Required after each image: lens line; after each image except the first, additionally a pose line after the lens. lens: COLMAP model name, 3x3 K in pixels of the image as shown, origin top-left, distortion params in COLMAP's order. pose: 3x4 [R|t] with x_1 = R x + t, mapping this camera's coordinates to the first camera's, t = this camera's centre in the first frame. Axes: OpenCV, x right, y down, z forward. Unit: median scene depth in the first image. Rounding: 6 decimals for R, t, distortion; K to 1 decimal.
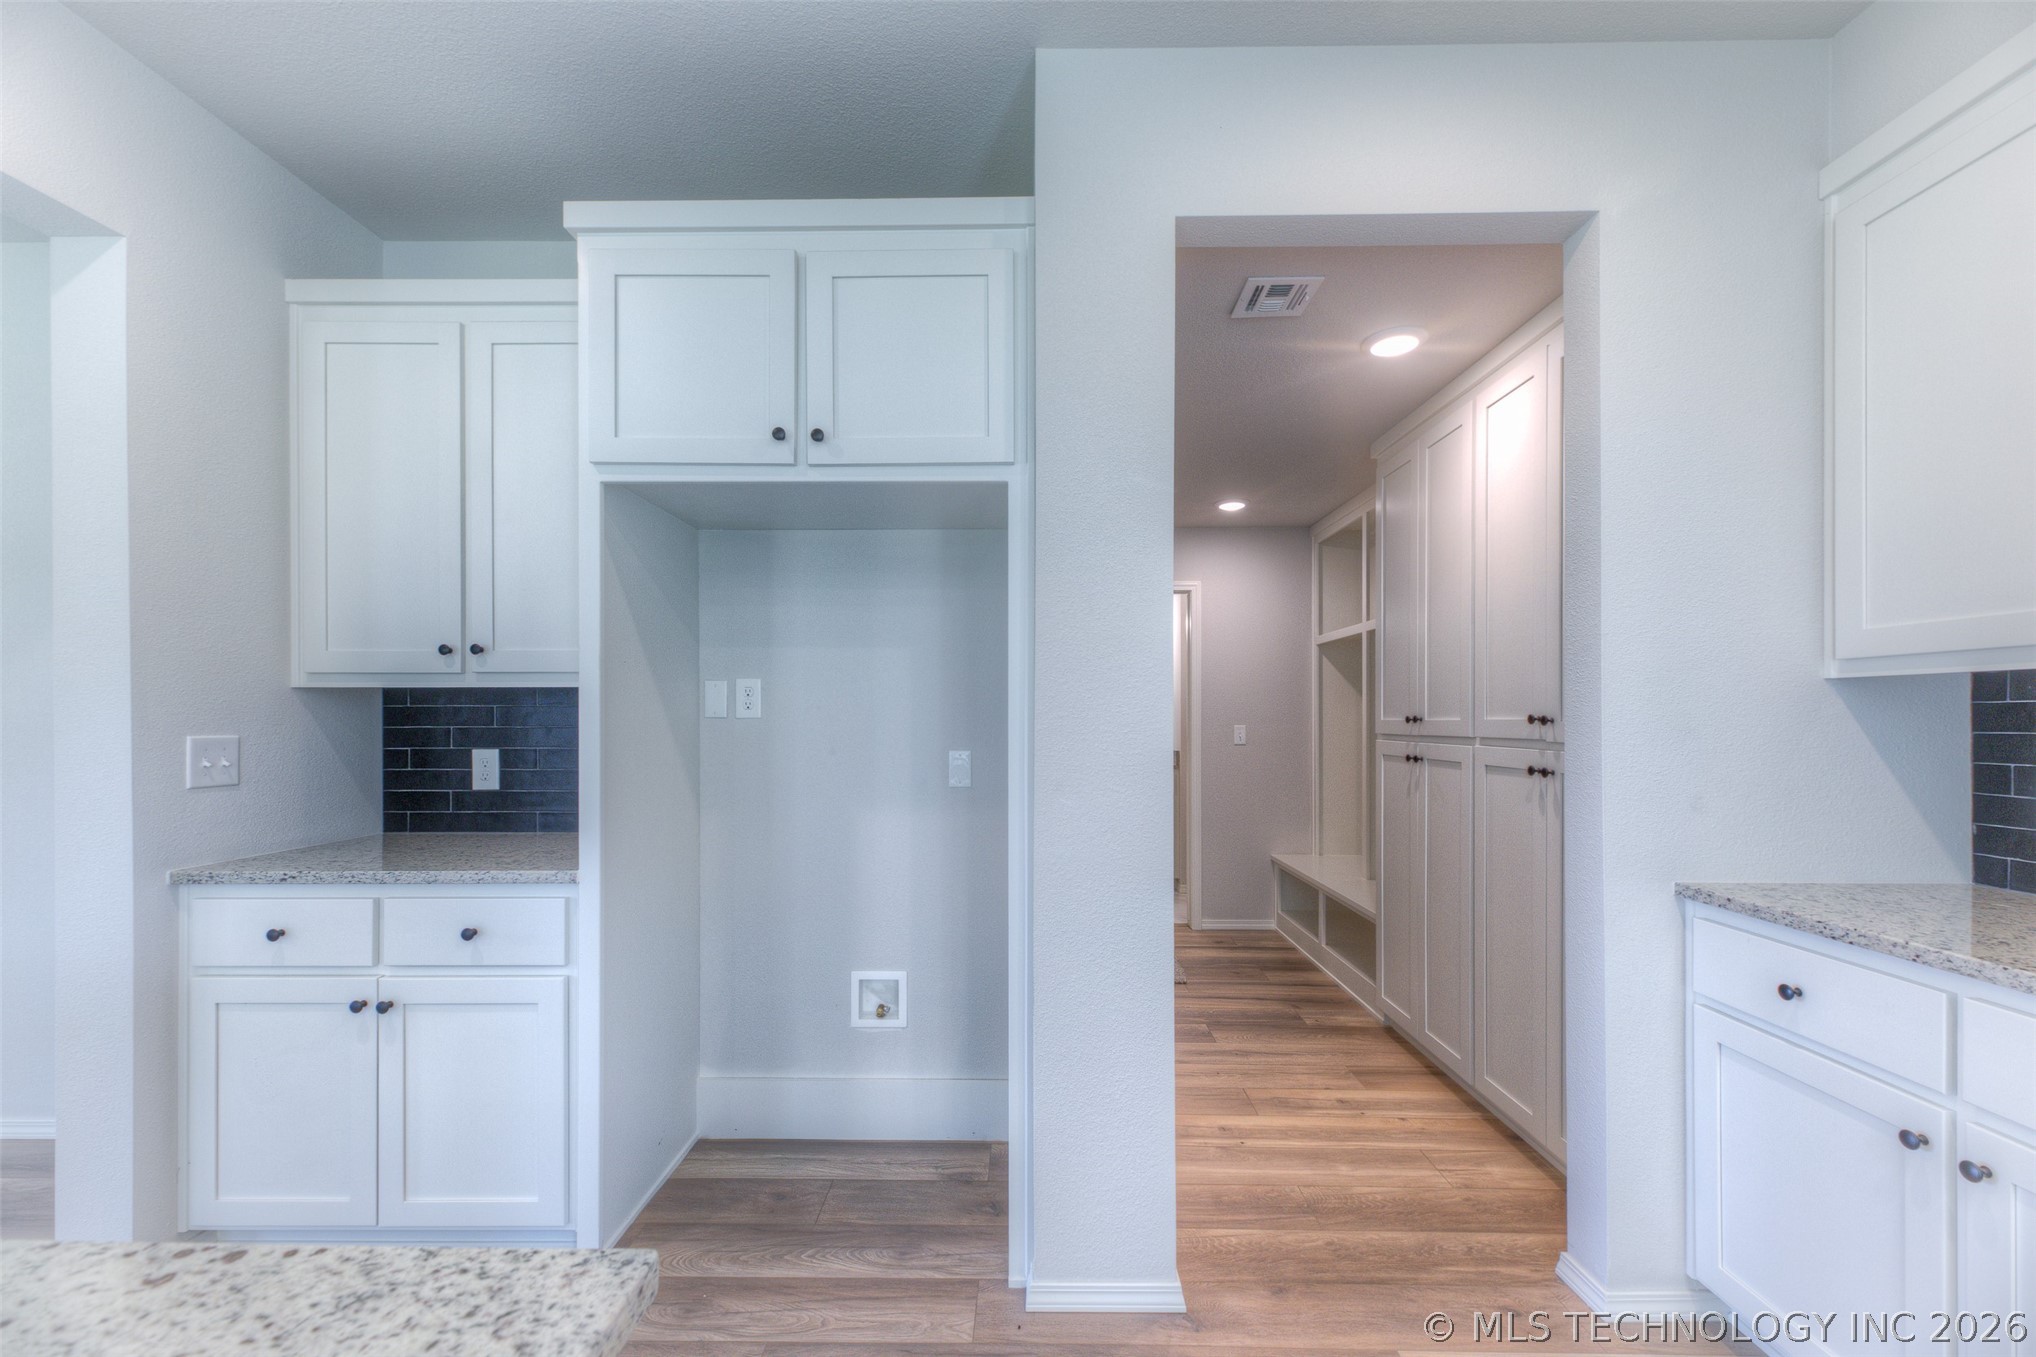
lens RADIAL K [[805.5, 0, 1024.4], [0, 805.5, 715.4], [0, 0, 1]] dist [0.010950, -0.002364]
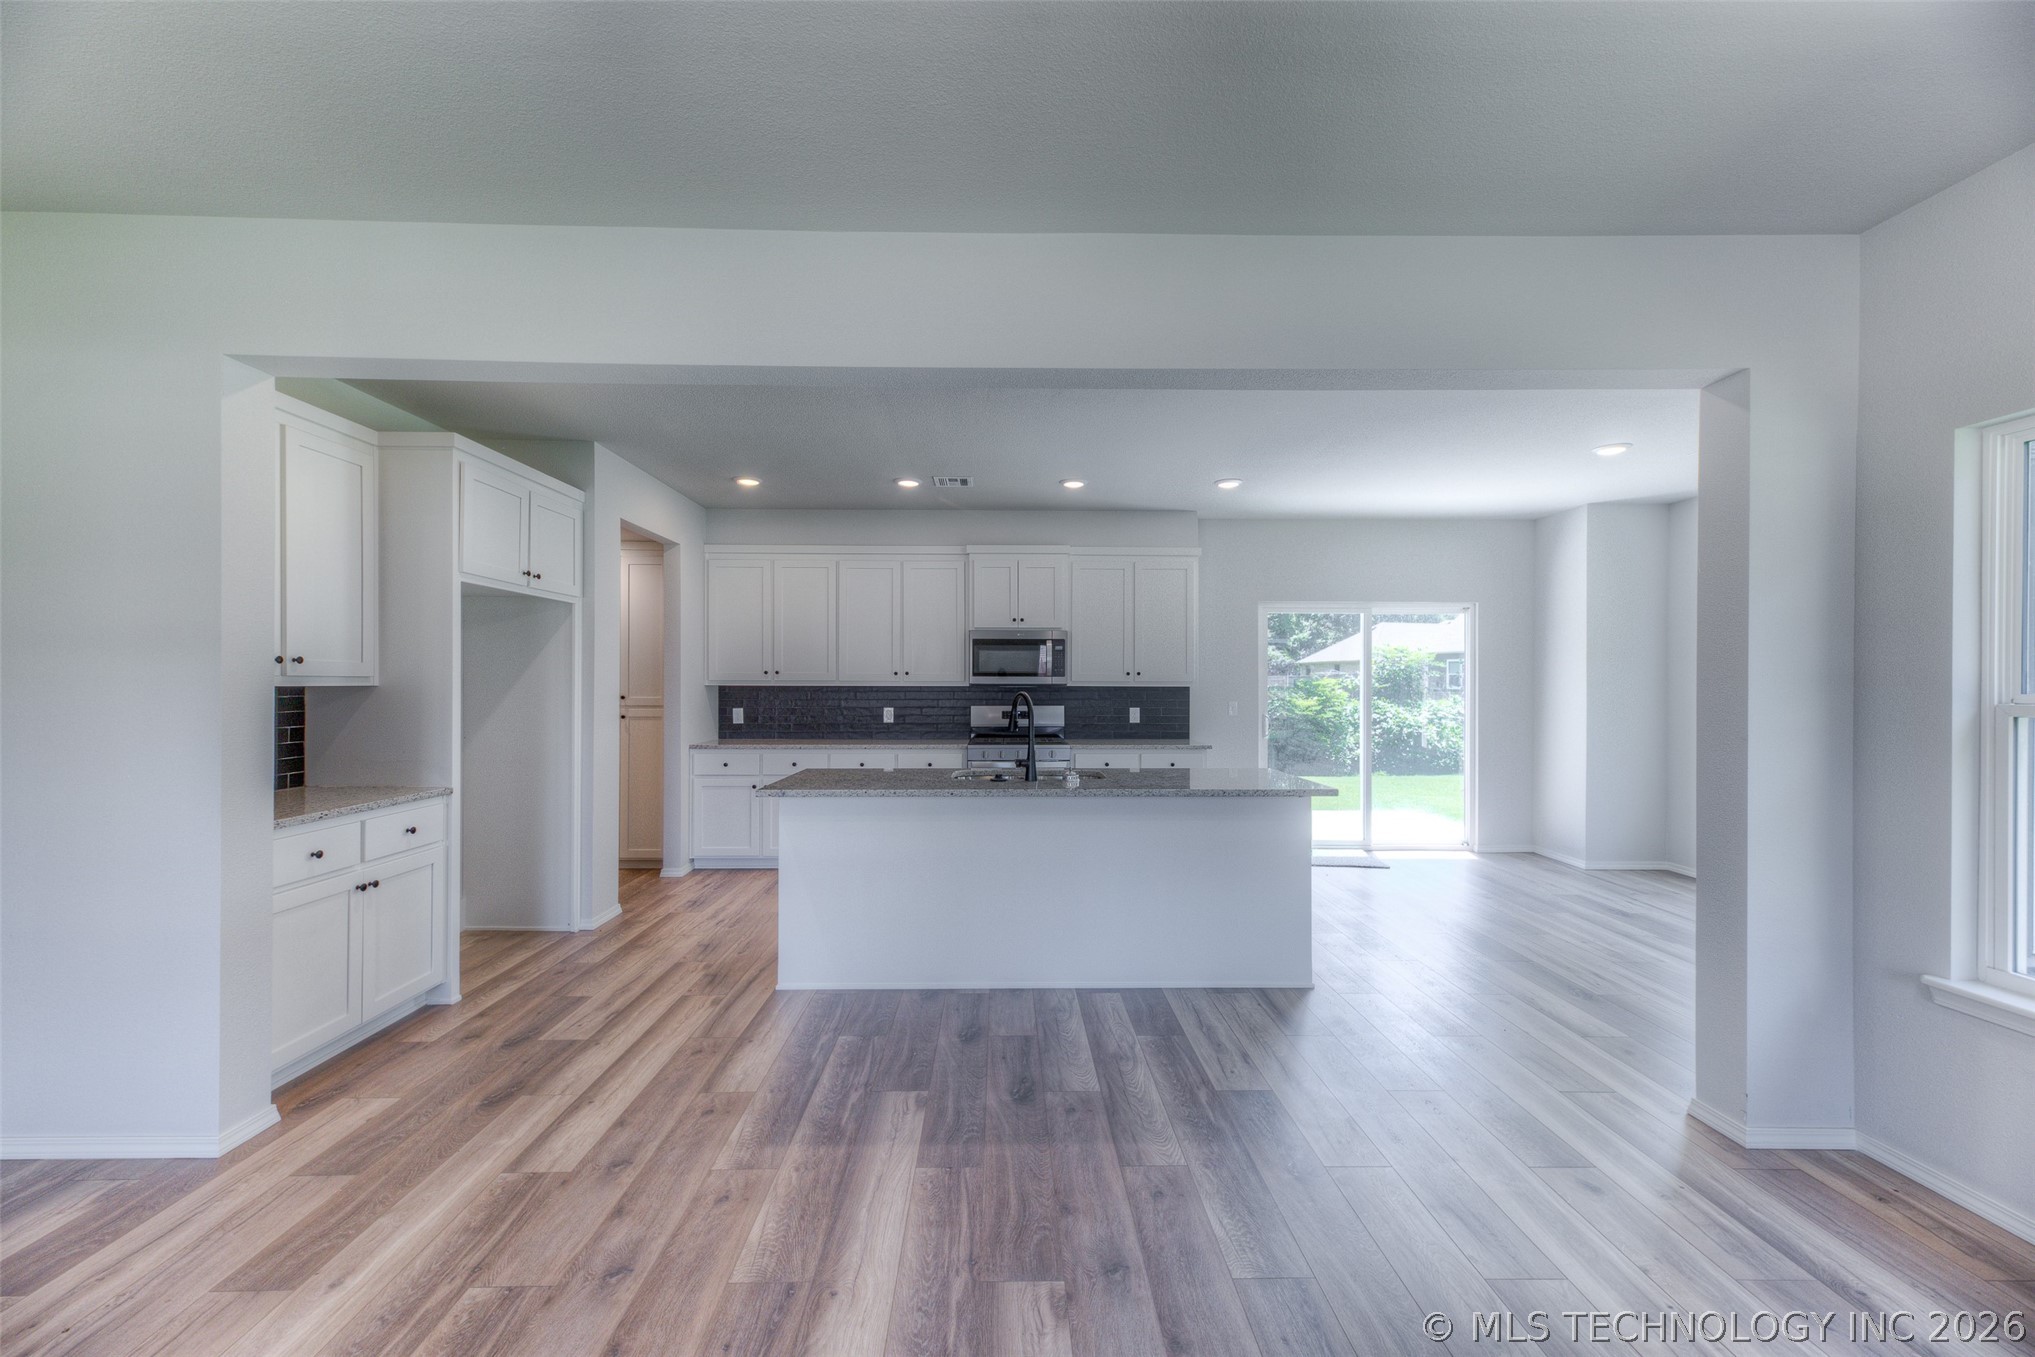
lens RADIAL K [[805.1, 0, 1013.2], [0, 805.1, 687.0], [0, 0, 1]] dist [0.010950, -0.002364]
pose [[-0.021455, -0.004696, 0.999759, -2.477376], [-0.007693, 0.999960, 0.004532, -0.058584], [-0.999740, -0.007594, -0.021491, -0.262345]]
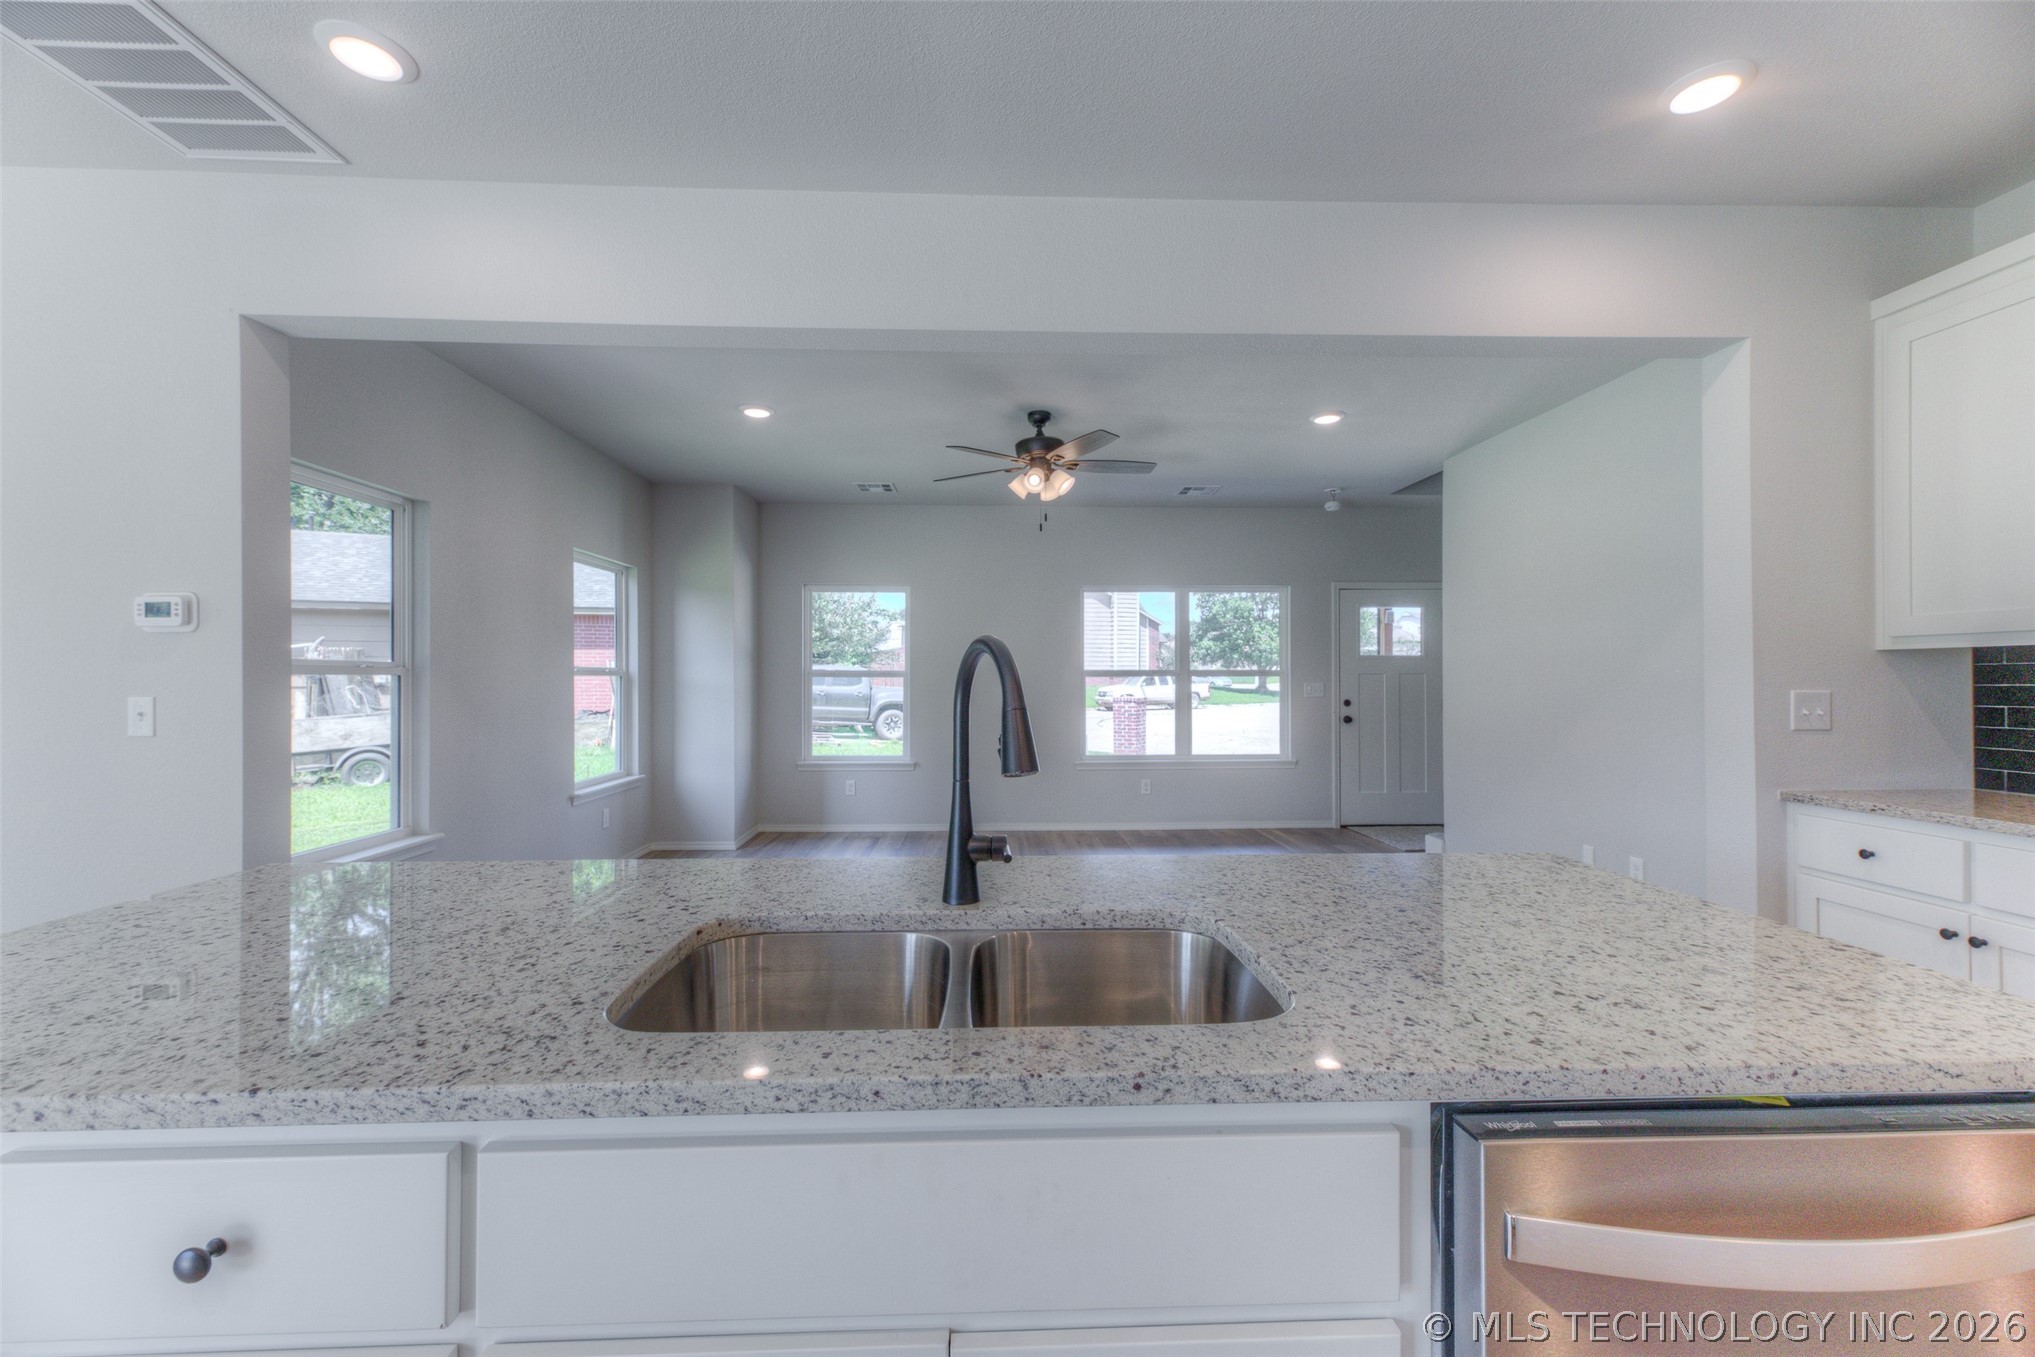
lens RADIAL K [[805.1, 0, 1003.1], [0, 805.1, 678.4], [0, 0, 1]] dist [0.010950, -0.002364]
pose [[0.027760, -0.000327, -0.999615, 0.261394], [0.006817, 0.999977, -0.000138, -0.002580], [0.999591, -0.006811, 0.027762, -0.327990]]
